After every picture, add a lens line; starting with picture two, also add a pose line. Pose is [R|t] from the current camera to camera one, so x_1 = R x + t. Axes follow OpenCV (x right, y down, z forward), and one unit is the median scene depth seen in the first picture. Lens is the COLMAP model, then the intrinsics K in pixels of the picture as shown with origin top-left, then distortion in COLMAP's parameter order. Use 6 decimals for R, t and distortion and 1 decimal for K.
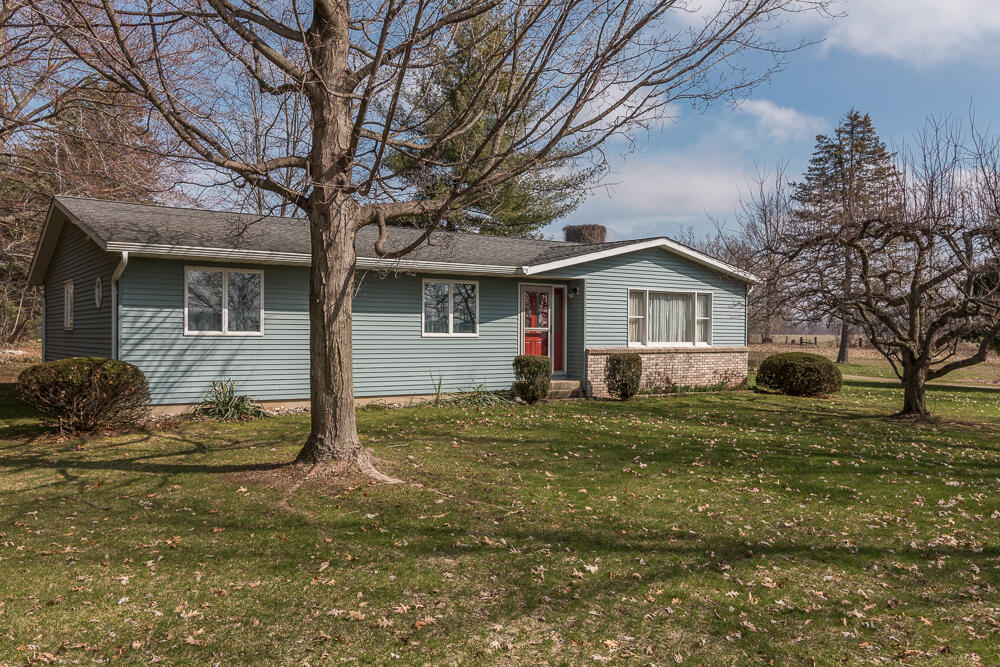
lens RADIAL K [[946.7, 0, 498.0], [0, 946.7, 337.0], [0, 0, 1]] dist [0.011436, 0.000000]
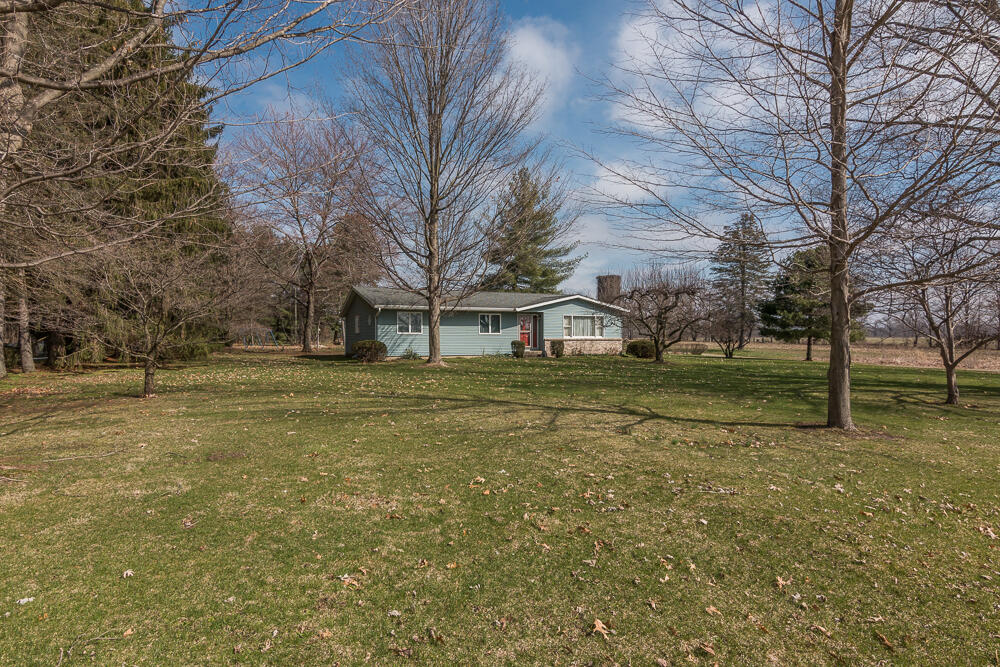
lens RADIAL K [[946.7, 0, 500.6], [0, 946.7, 333.1], [0, 0, 1]] dist [0.011436, 0.000000]
pose [[0.979835, -0.011311, -0.199487, 0.506858], [0.007706, 0.999793, -0.018842, 0.046298], [0.199659, 0.016925, 0.979719, -1.613342]]
